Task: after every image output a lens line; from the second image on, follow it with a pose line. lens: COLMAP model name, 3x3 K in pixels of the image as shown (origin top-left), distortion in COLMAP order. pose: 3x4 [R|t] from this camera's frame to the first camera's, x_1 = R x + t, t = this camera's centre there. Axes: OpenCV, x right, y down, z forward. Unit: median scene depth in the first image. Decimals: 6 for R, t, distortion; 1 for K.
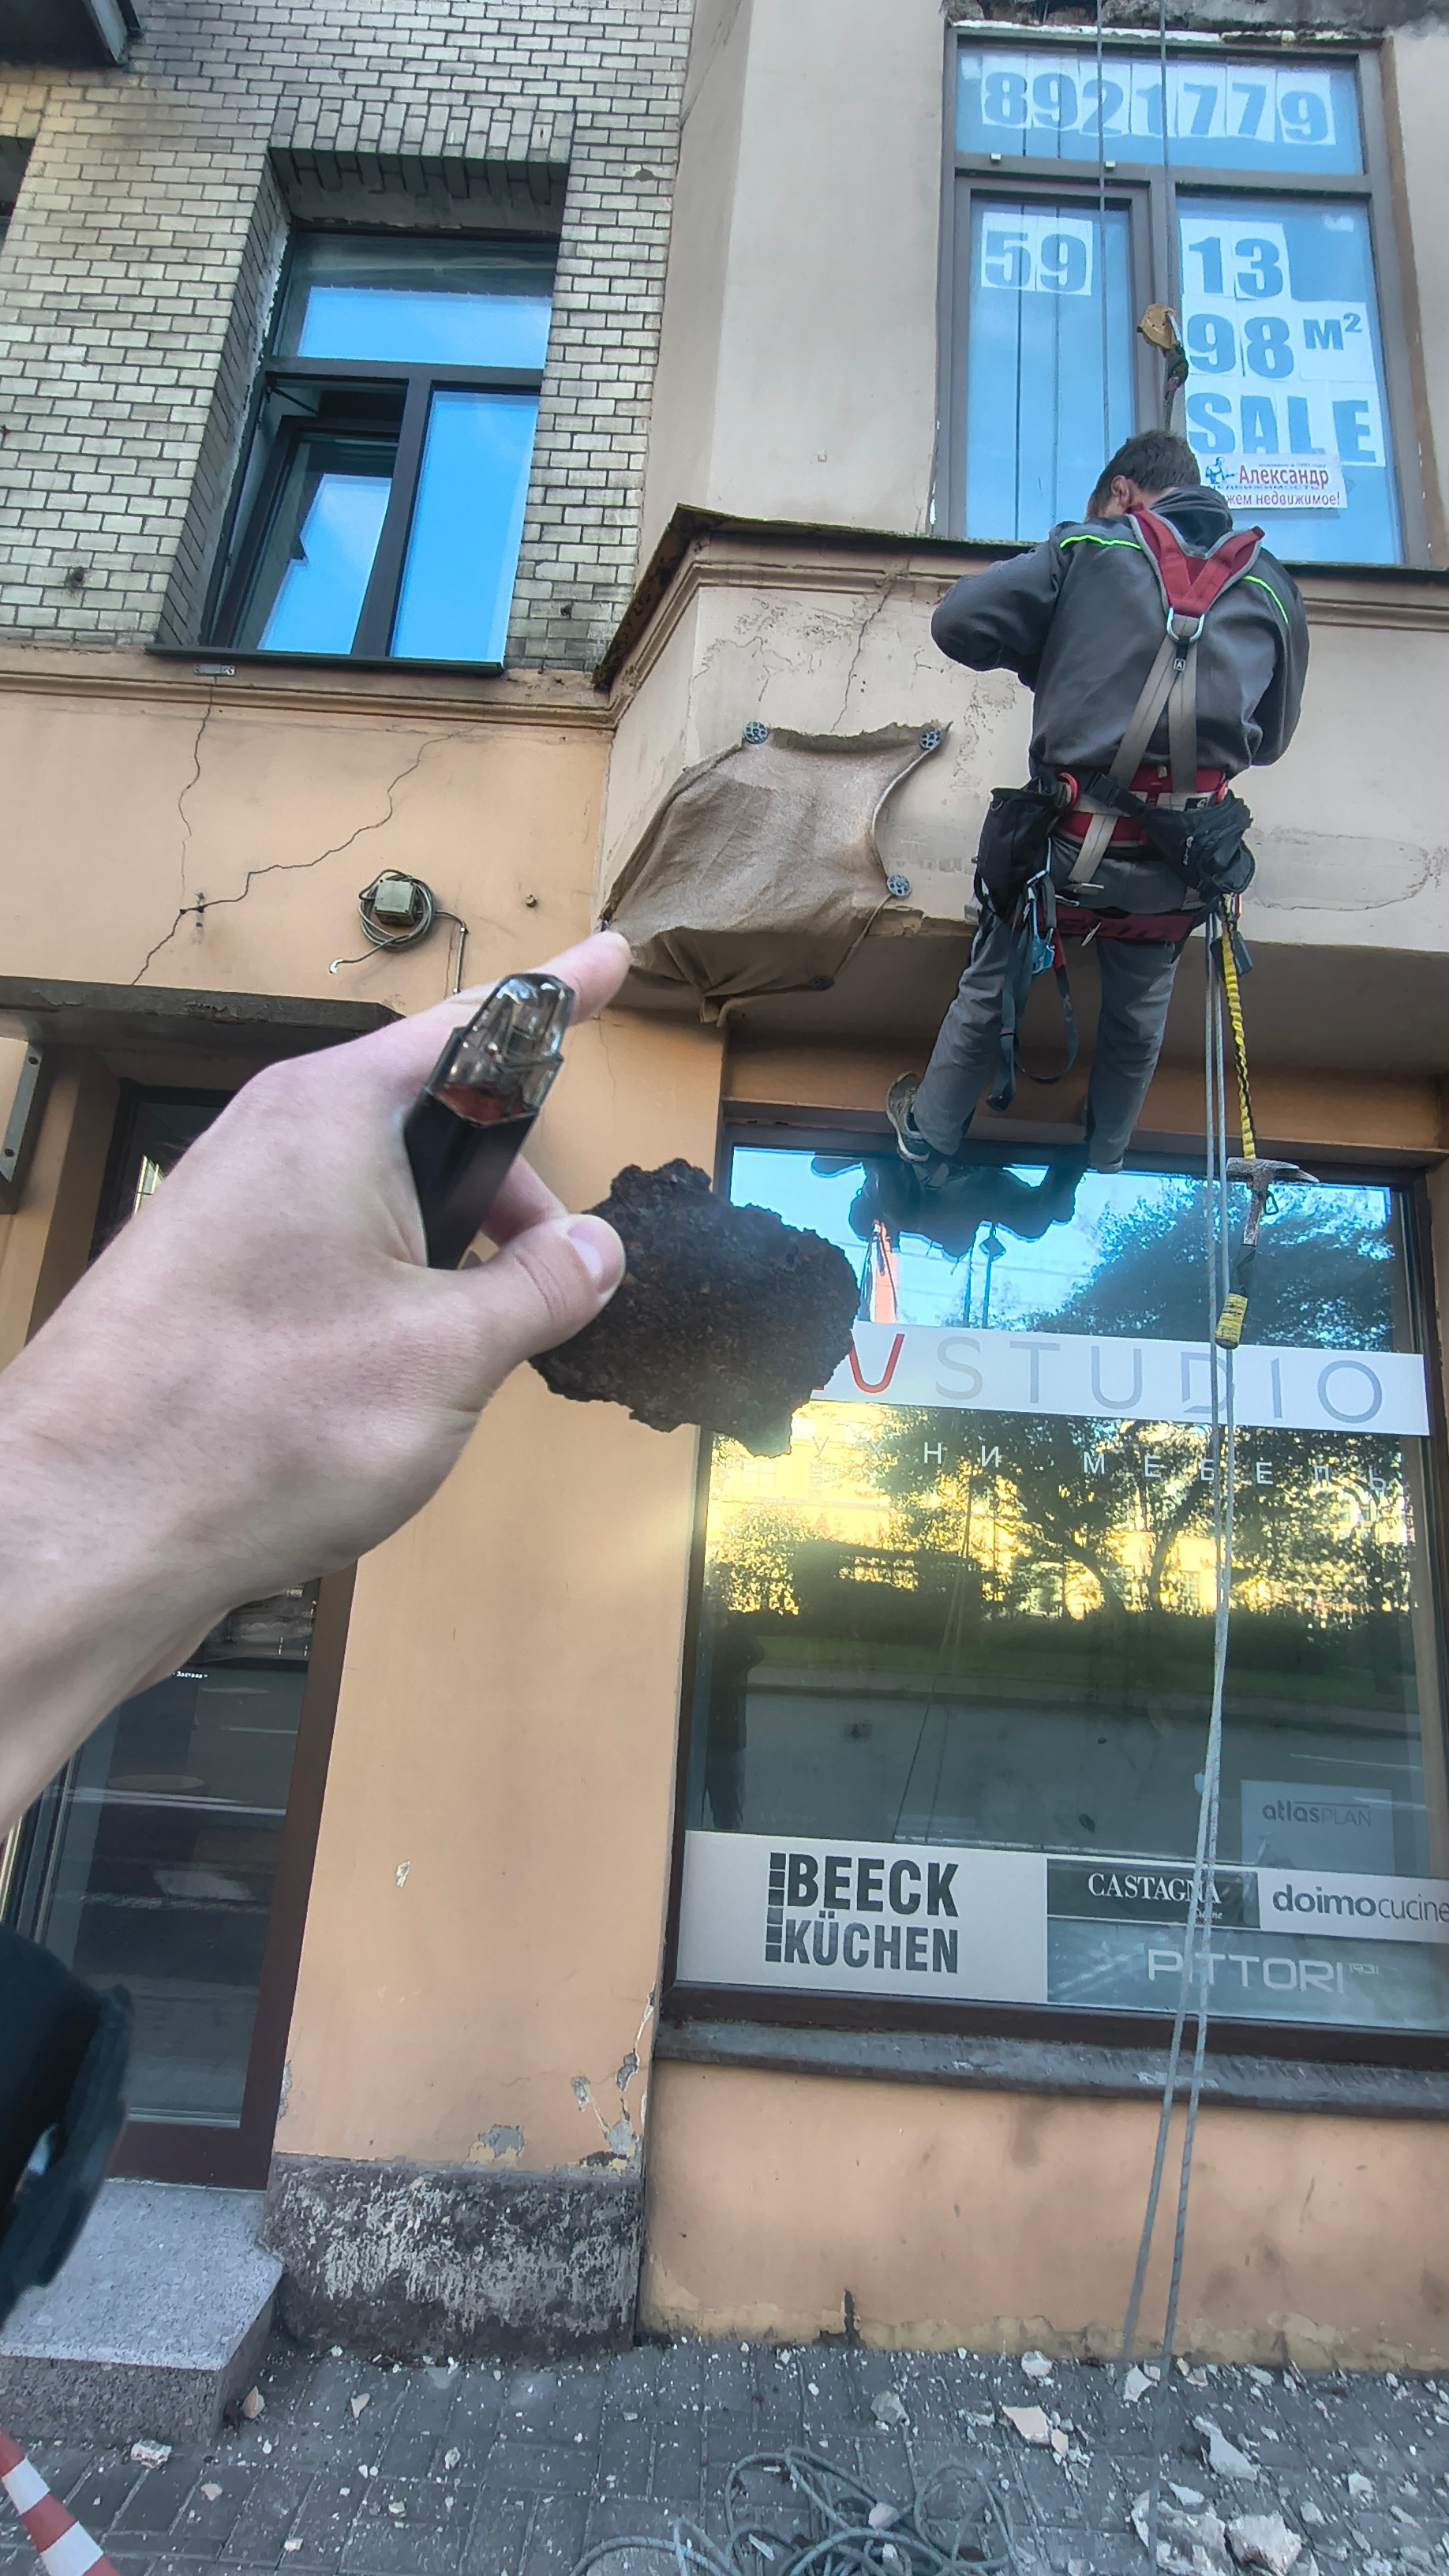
lens RADIAL K [[1131.6, 0, 745.0], [0, 1131.6, 1256.2], [0, 0, 1]] dist [-0.004977, 0.000718]
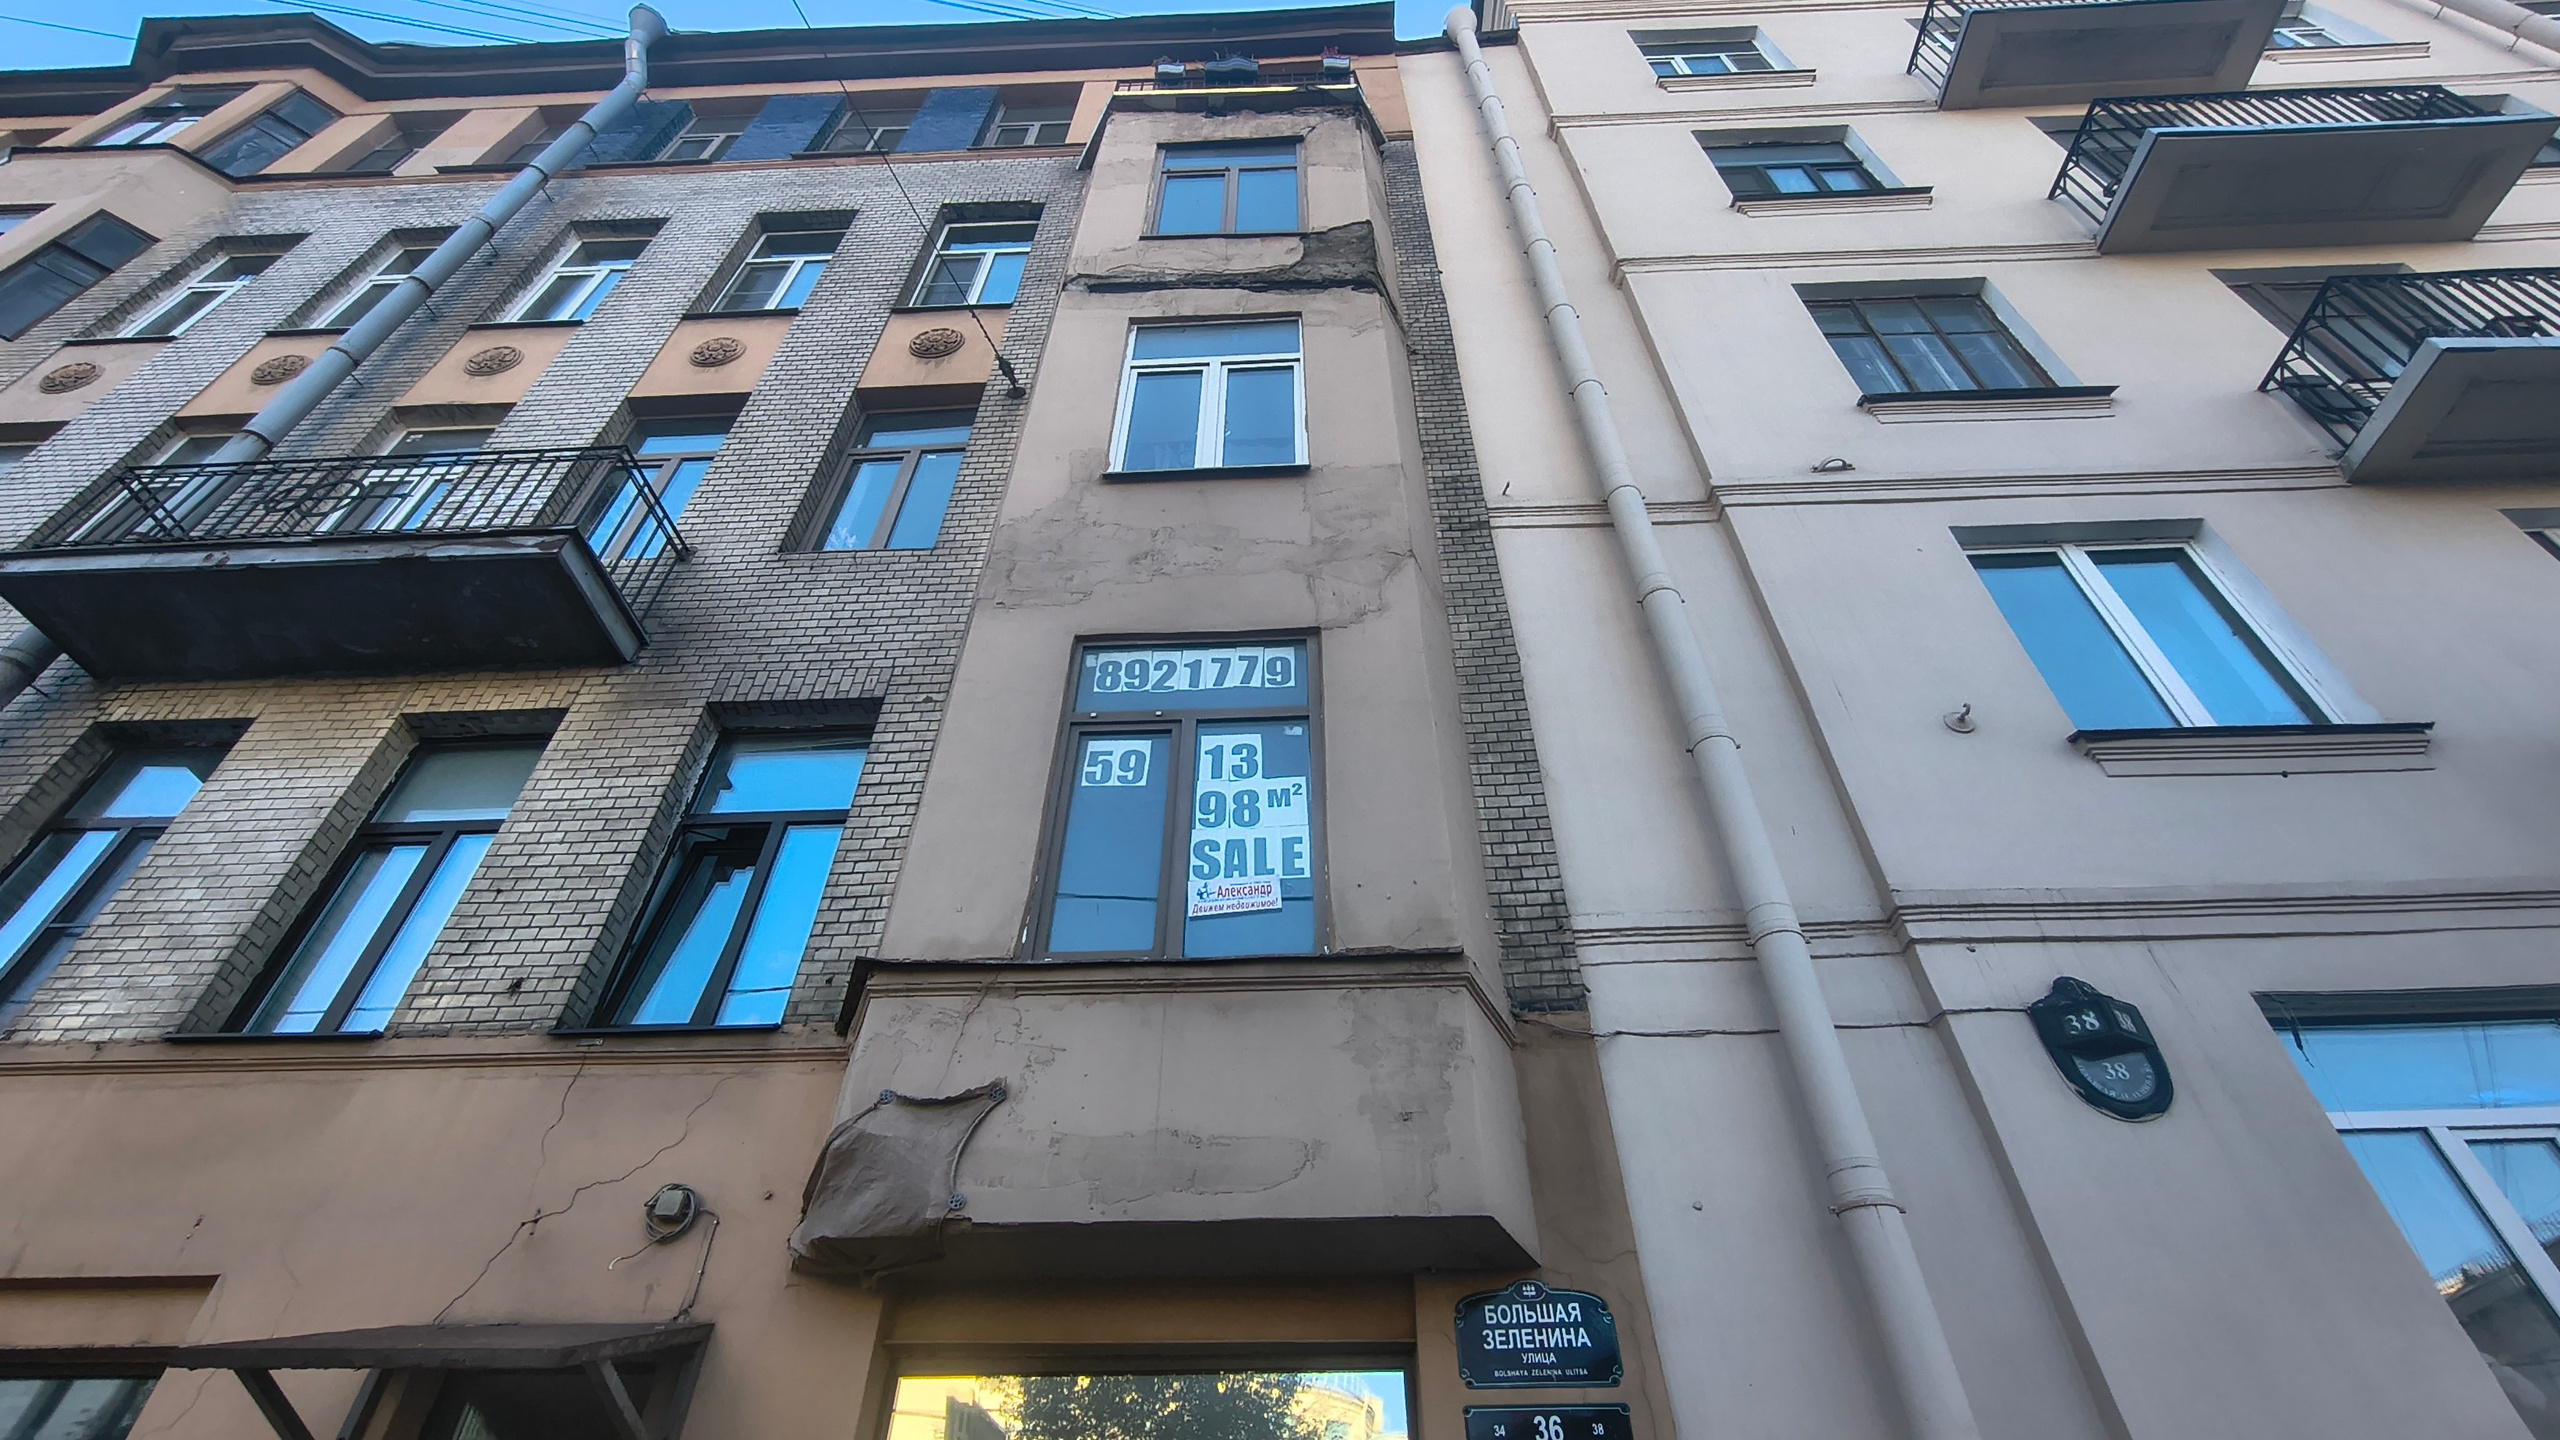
lens RADIAL K [[1124.6, 0, 1279.0], [0, 1124.6, 727.1], [0, 0, 1]] dist [-0.004977, 0.000718]
pose [[0.996629, -0.081332, 0.010752, 0.470752], [0.076540, 0.874620, -0.478730, -0.095220], [0.029532, 0.477939, 0.877897, -0.498482]]
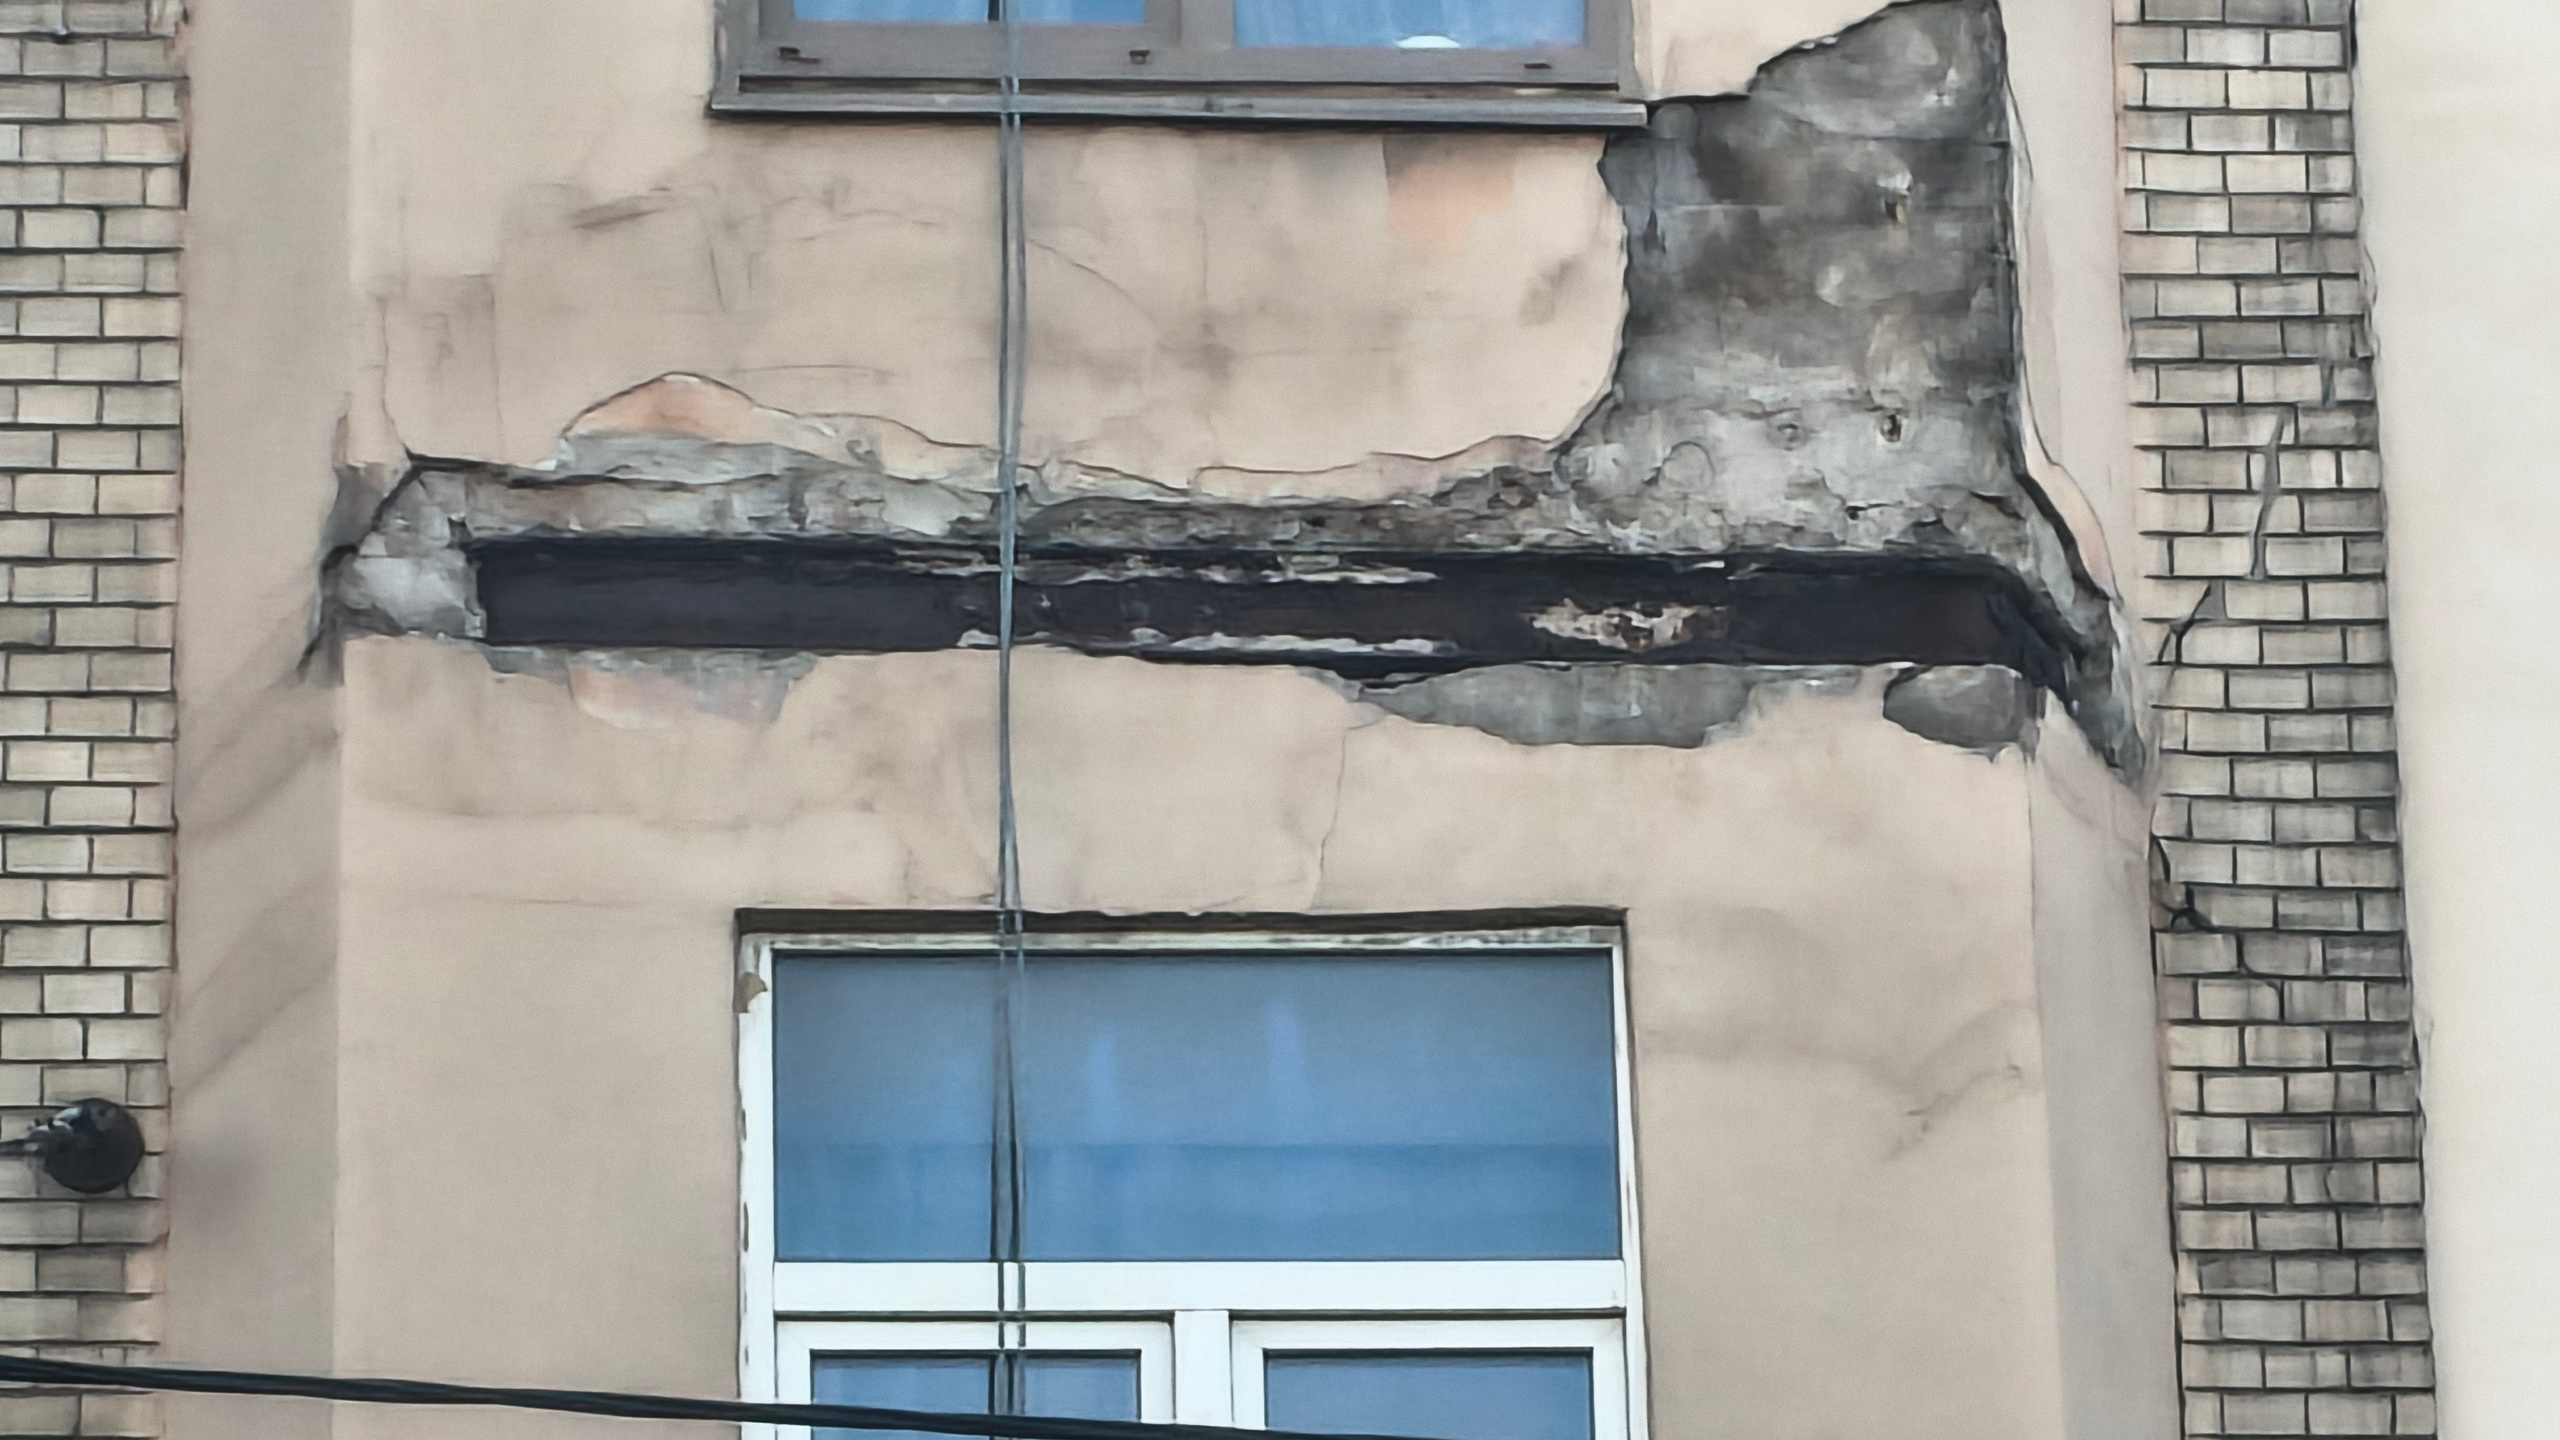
lens RADIAL K [[12810.5, 0, 1279.1], [0, 12810.5, 732.8], [0, 0, 1]] dist [0.099708, 0.000000]
pose [[0.995688, -0.061206, 0.069711, 0.102699], [0.074462, 0.975488, -0.207072, -1.029245], [-0.055328, 0.211370, 0.975839, -4.046770]]
